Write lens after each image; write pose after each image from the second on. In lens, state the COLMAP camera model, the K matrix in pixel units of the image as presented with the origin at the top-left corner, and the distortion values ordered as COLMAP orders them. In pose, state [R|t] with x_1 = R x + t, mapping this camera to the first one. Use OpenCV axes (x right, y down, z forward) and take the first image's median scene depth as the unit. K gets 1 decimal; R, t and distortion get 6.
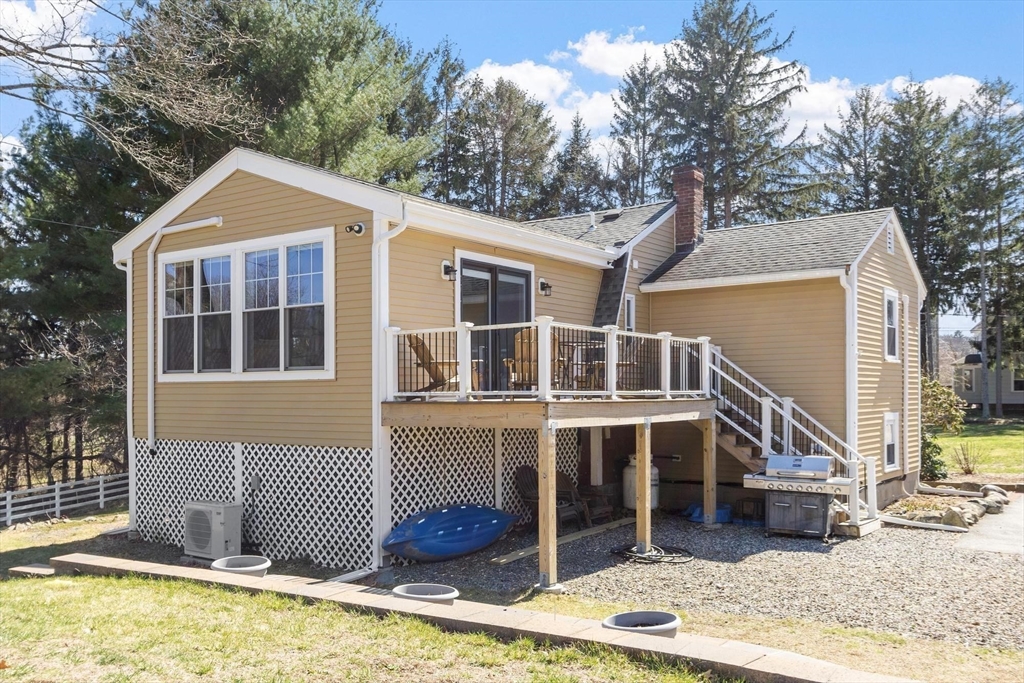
lens RADIAL K [[923.9, 0, 512.1], [0, 923.9, 401.7], [0, 0, 1]] dist [0.009067, 0.002566]
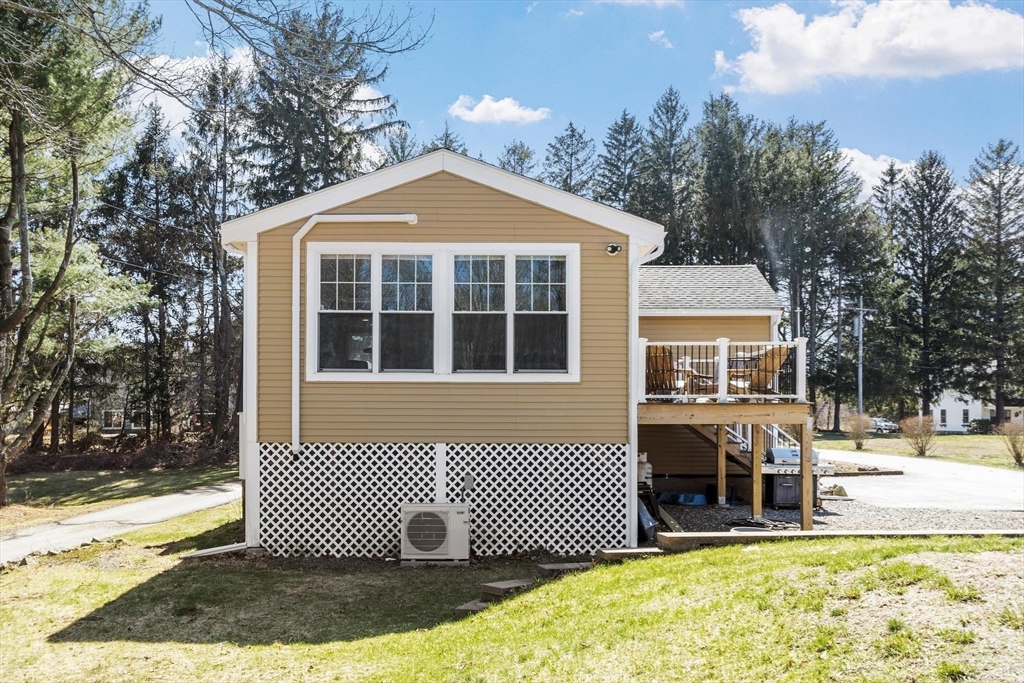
lens RADIAL K [[972.4, 0, 511.5], [0, 972.4, 409.8], [0, 0, 1]] dist [-0.003923, -0.001389]
pose [[0.798537, 0.009216, 0.601875, -0.889242], [-0.000754, 0.999897, -0.014310, 0.023465], [-0.601945, 0.010973, 0.798462, 0.118537]]
